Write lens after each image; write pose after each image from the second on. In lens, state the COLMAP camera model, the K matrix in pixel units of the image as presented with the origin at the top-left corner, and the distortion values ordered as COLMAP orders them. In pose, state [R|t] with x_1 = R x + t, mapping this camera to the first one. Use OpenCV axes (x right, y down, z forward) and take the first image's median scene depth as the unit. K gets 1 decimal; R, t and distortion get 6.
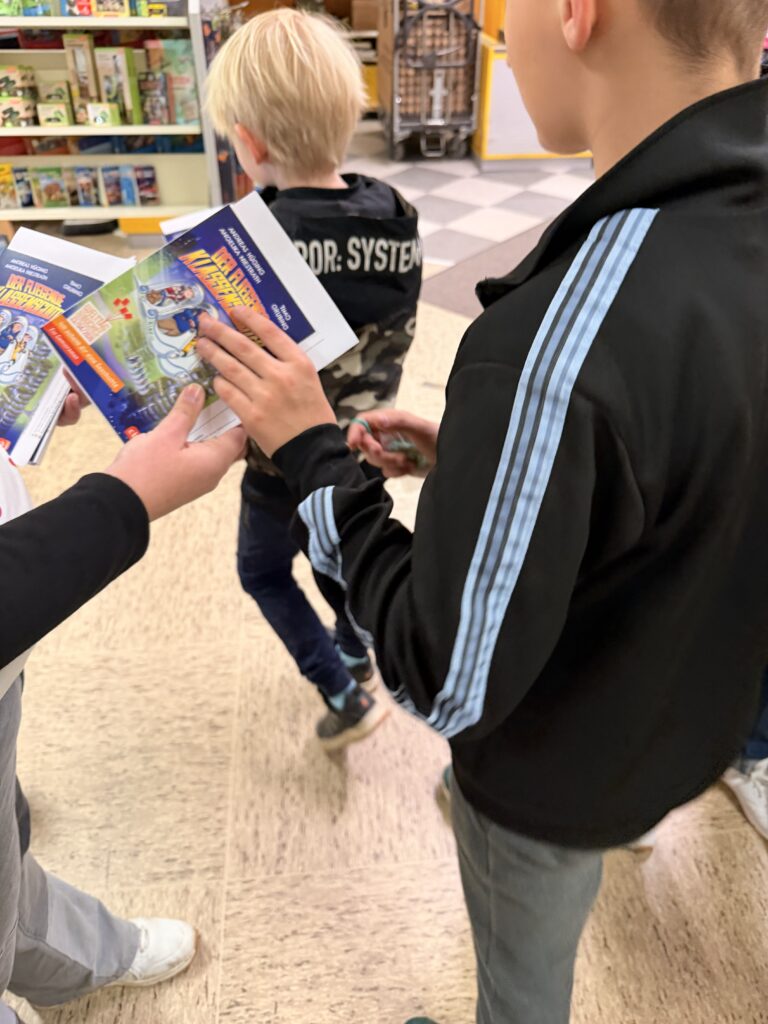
lens RADIAL K [[762.7, 0, 358.8], [0, 762.7, 512.3], [0, 0, 1]] dist [-0.003788, 0.038888]
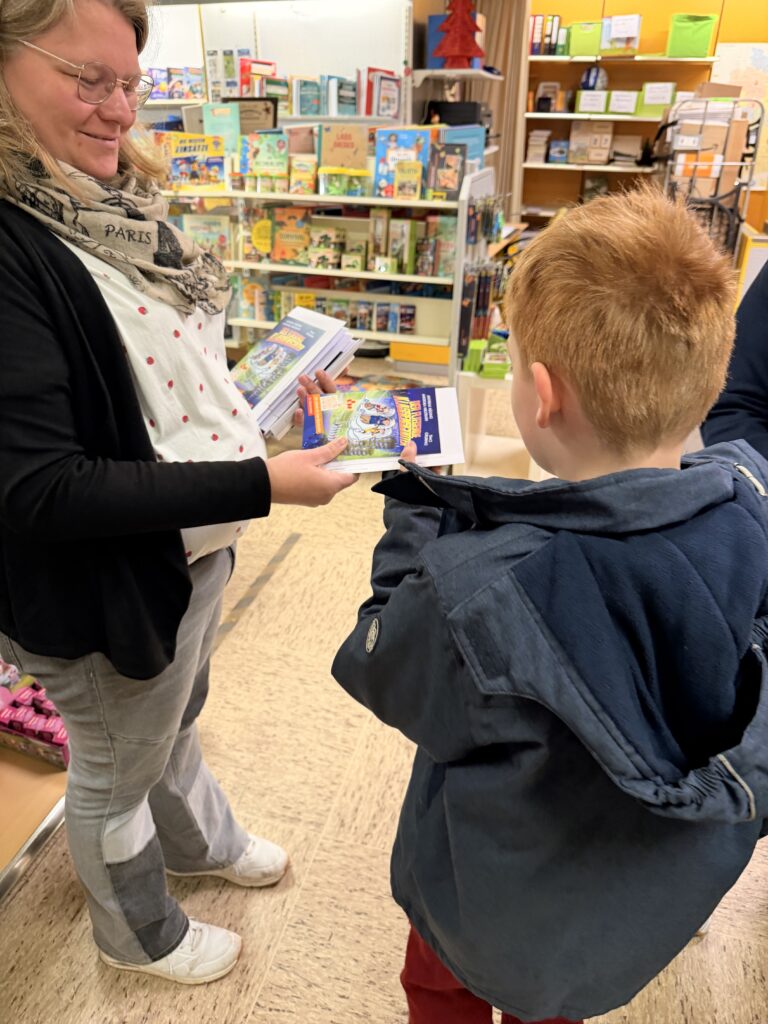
lens RADIAL K [[716.5, 0, 384.0], [0, 716.5, 512.0], [0, 0, 1]] dist [0.148200, -0.127627]
pose [[0.942601, 0.179811, -0.281374, 0.099611], [-0.224811, 0.964783, -0.136576, 0.072268], [0.246907, 0.191993, 0.949829, -0.128017]]
